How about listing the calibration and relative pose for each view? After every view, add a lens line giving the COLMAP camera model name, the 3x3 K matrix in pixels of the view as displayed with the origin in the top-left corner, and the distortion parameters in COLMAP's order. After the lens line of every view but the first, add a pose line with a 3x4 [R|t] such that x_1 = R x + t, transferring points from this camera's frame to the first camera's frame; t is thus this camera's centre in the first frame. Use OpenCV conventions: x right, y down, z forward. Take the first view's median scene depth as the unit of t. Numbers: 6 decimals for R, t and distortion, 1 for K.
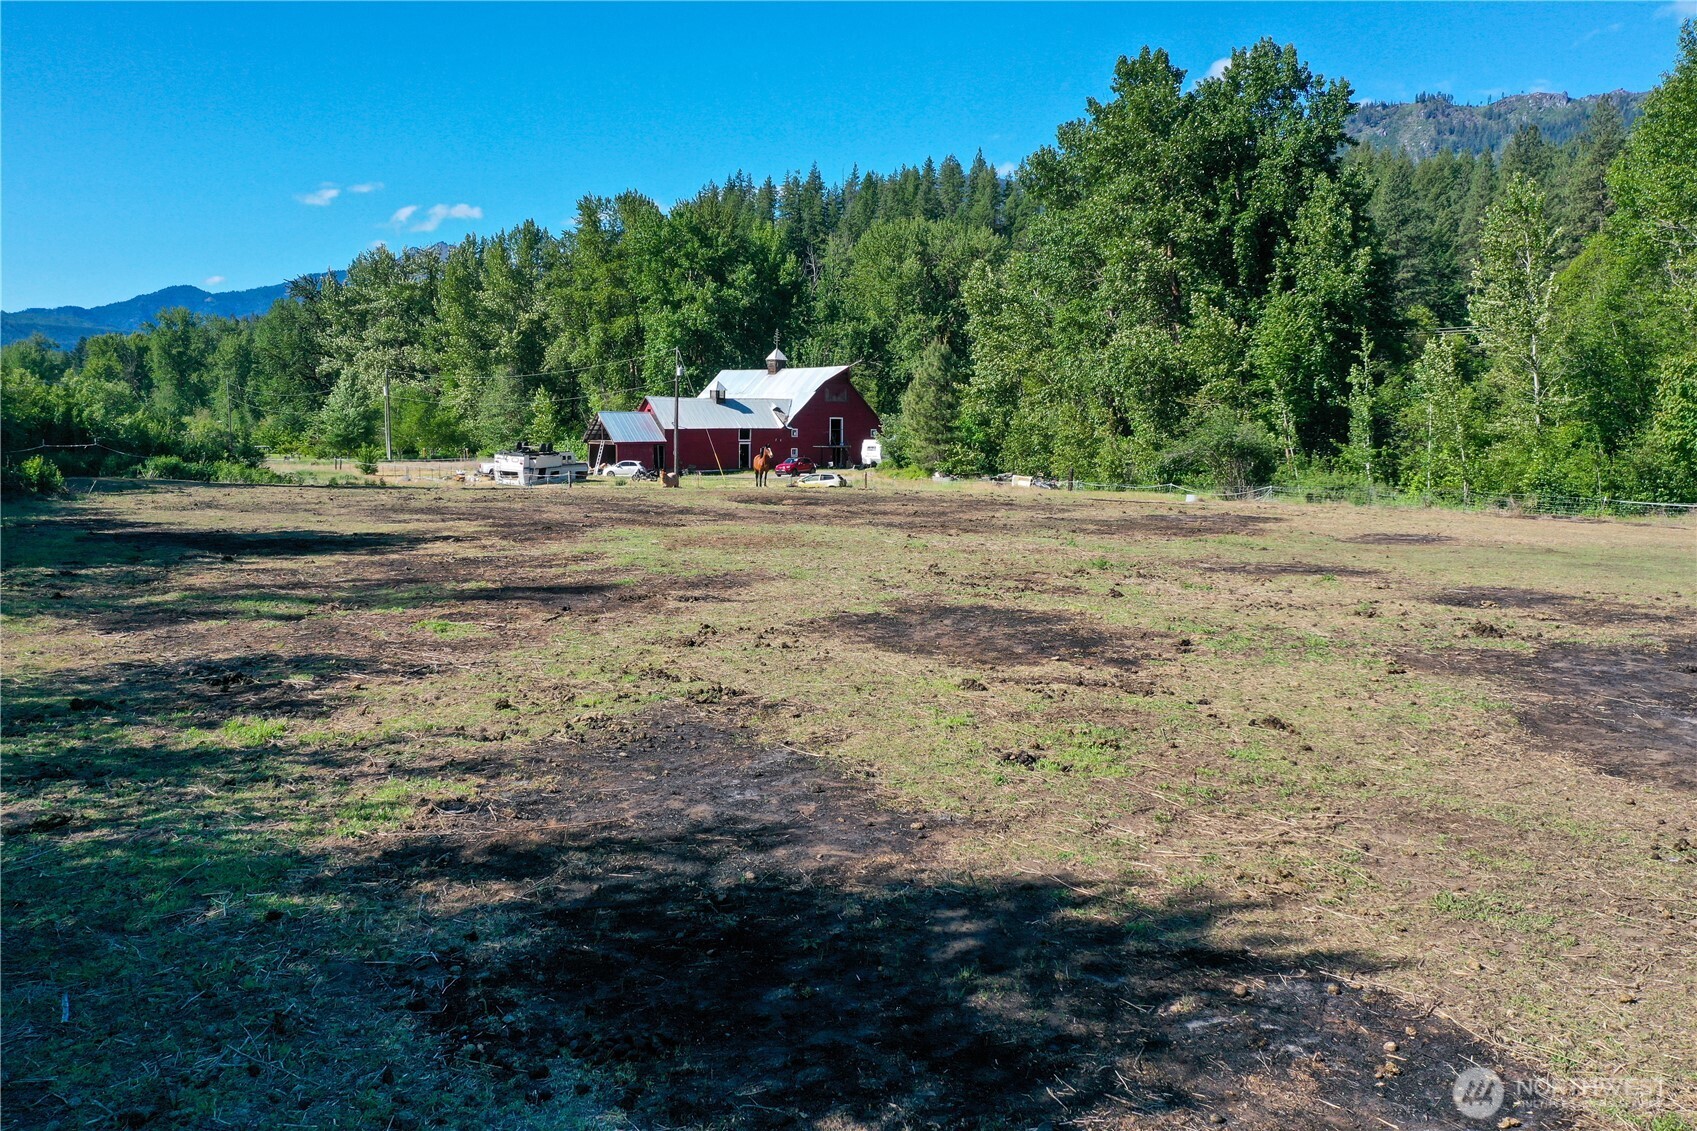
lens RADIAL K [[1340.5, 0, 846.9], [0, 1340.5, 571.1], [0, 0, 1]] dist [0.004179, -0.003611]
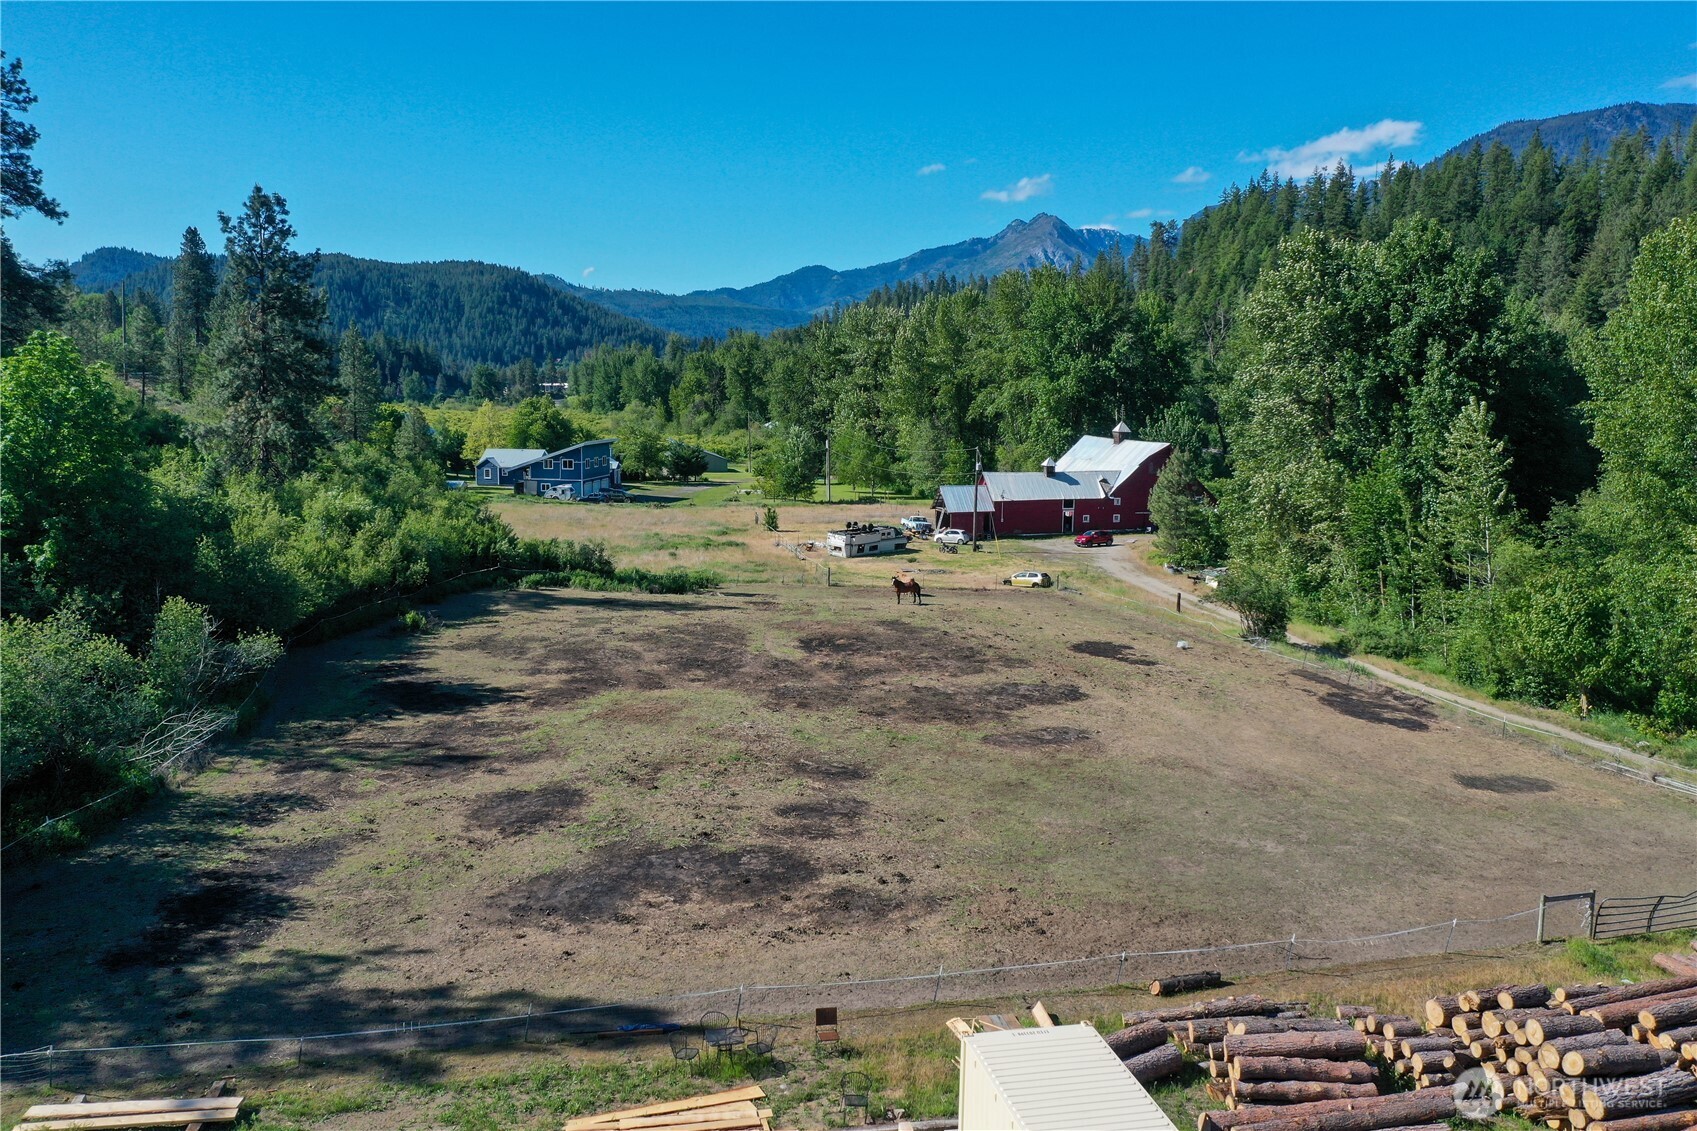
lens RADIAL K [[1340.5, 0, 846.0], [0, 1340.5, 598.6], [0, 0, 1]] dist [0.004179, -0.003611]
pose [[0.907742, 0.064701, -0.414509, 0.351048], [-0.045627, 0.997401, 0.055766, -0.109903], [0.417040, -0.031708, 0.908335, -0.229362]]
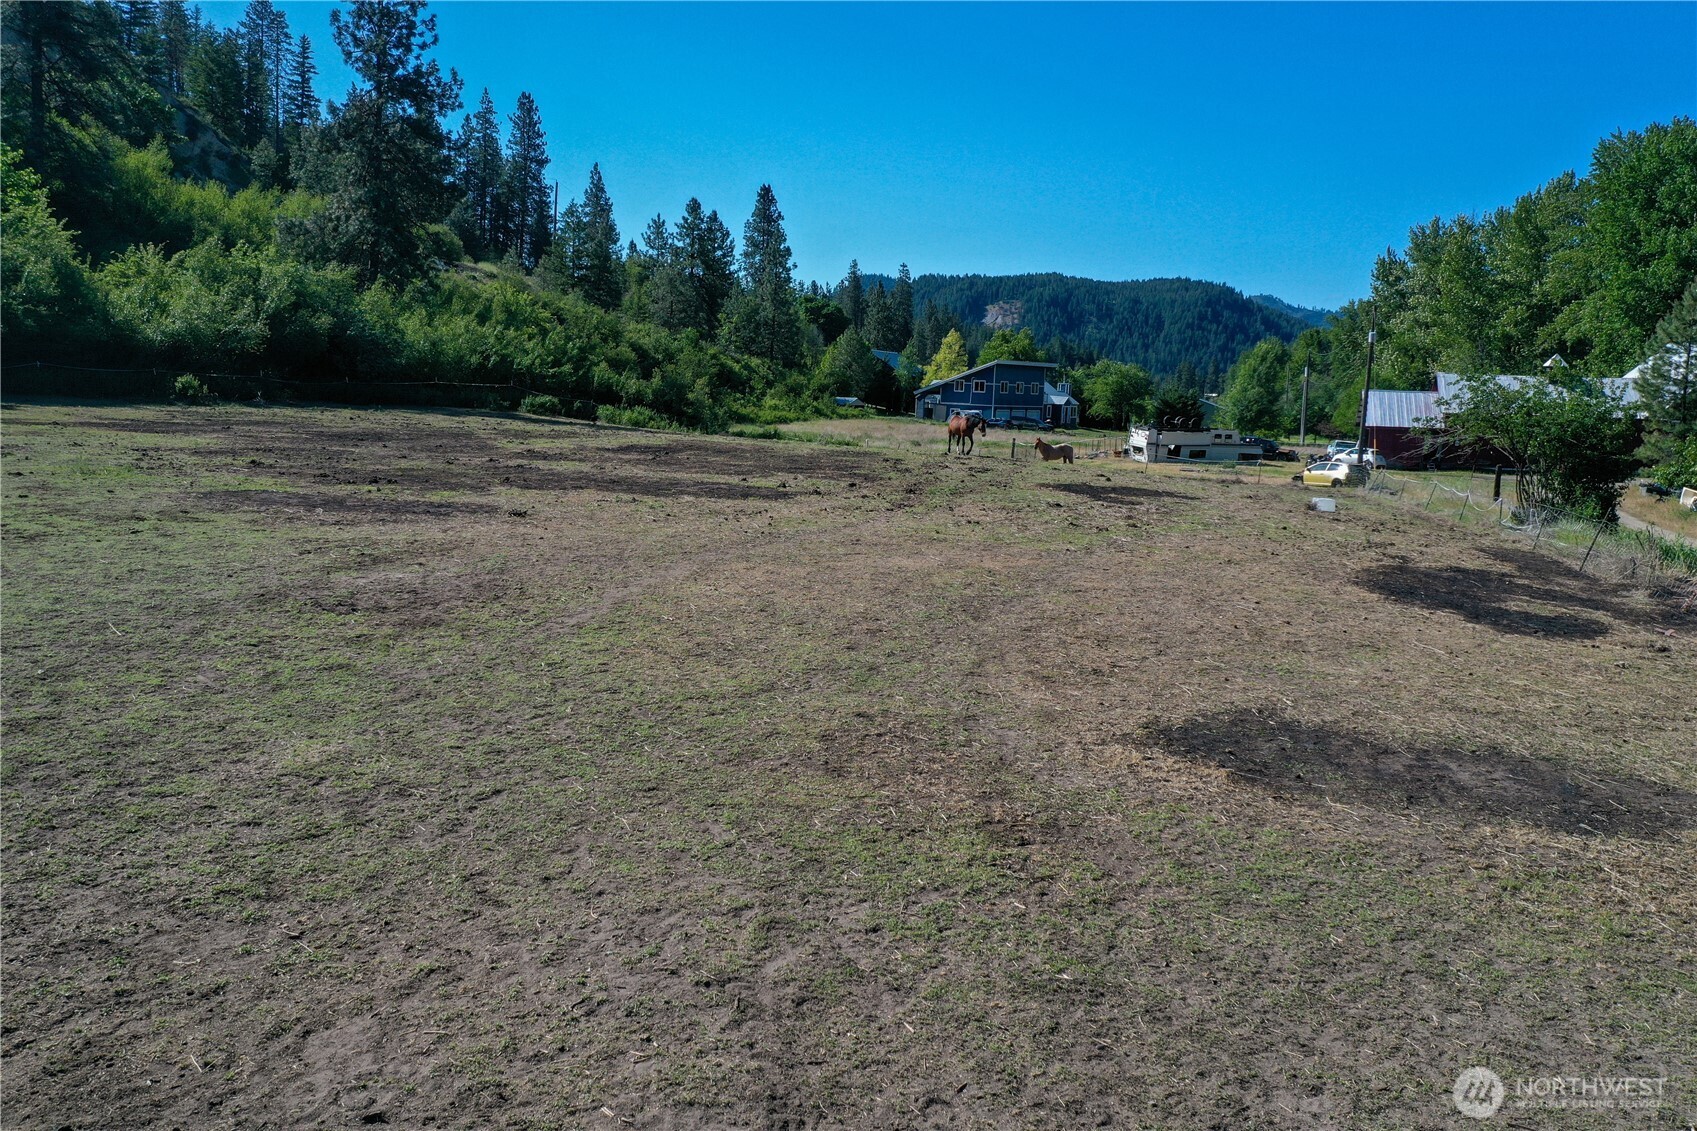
lens RADIAL K [[1340.5, 0, 834.3], [0, 1340.5, 582.0], [0, 0, 1]] dist [0.004179, -0.003611]
pose [[0.576834, 0.128500, -0.806691, 0.436688], [-0.122307, 0.990003, 0.070244, -0.023902], [0.807653, 0.058144, 0.586784, 0.330430]]
